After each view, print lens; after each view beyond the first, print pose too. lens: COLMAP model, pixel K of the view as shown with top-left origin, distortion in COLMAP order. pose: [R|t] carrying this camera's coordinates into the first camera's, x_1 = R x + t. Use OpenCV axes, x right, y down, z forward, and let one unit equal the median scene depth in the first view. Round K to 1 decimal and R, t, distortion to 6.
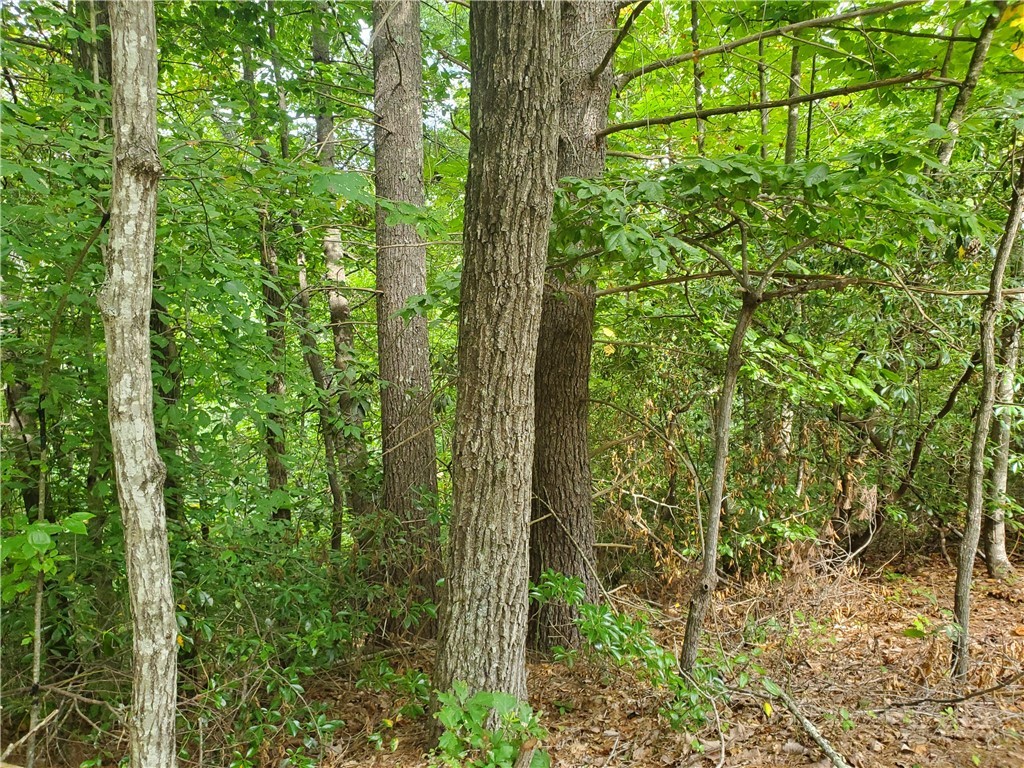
lens RADIAL K [[755.9, 0, 512.0], [0, 755.9, 384.0], [0, 0, 1]] dist [0.124868, -0.168125]
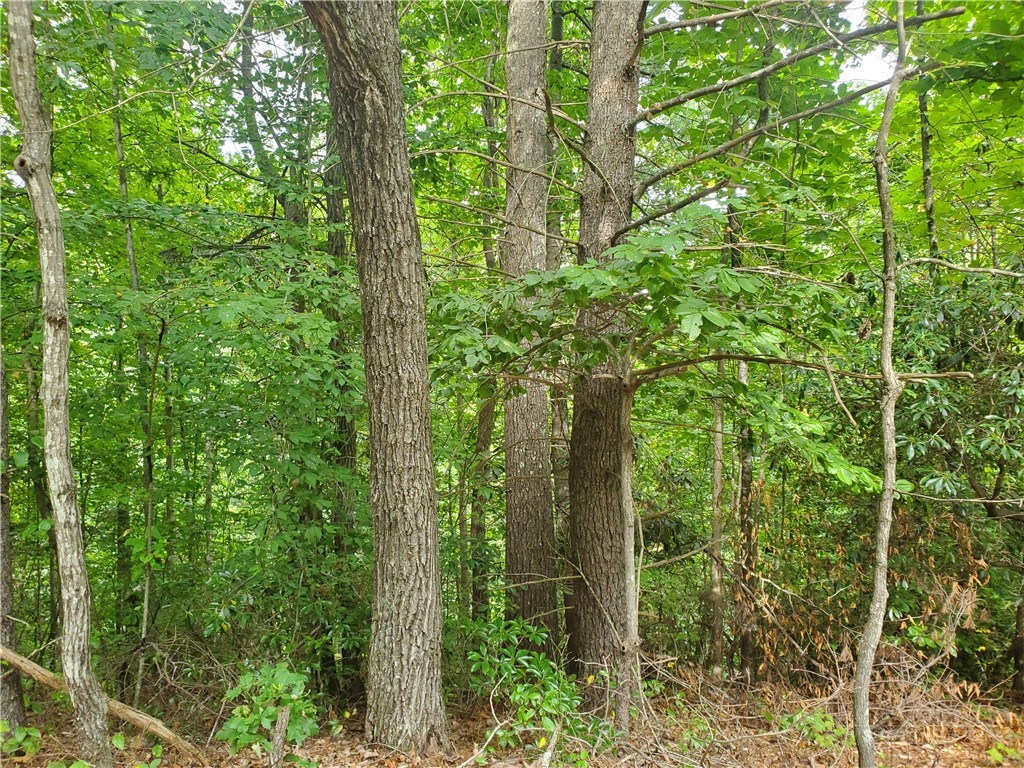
lens RADIAL K [[756.2, 0, 512.0], [0, 756.2, 384.0], [0, 0, 1]] dist [0.070261, -0.083186]
pose [[0.911568, 0.004743, -0.411122, 0.736533], [-0.044160, 0.995279, -0.086431, -0.009832], [0.408771, 0.096943, 0.907474, -0.110909]]
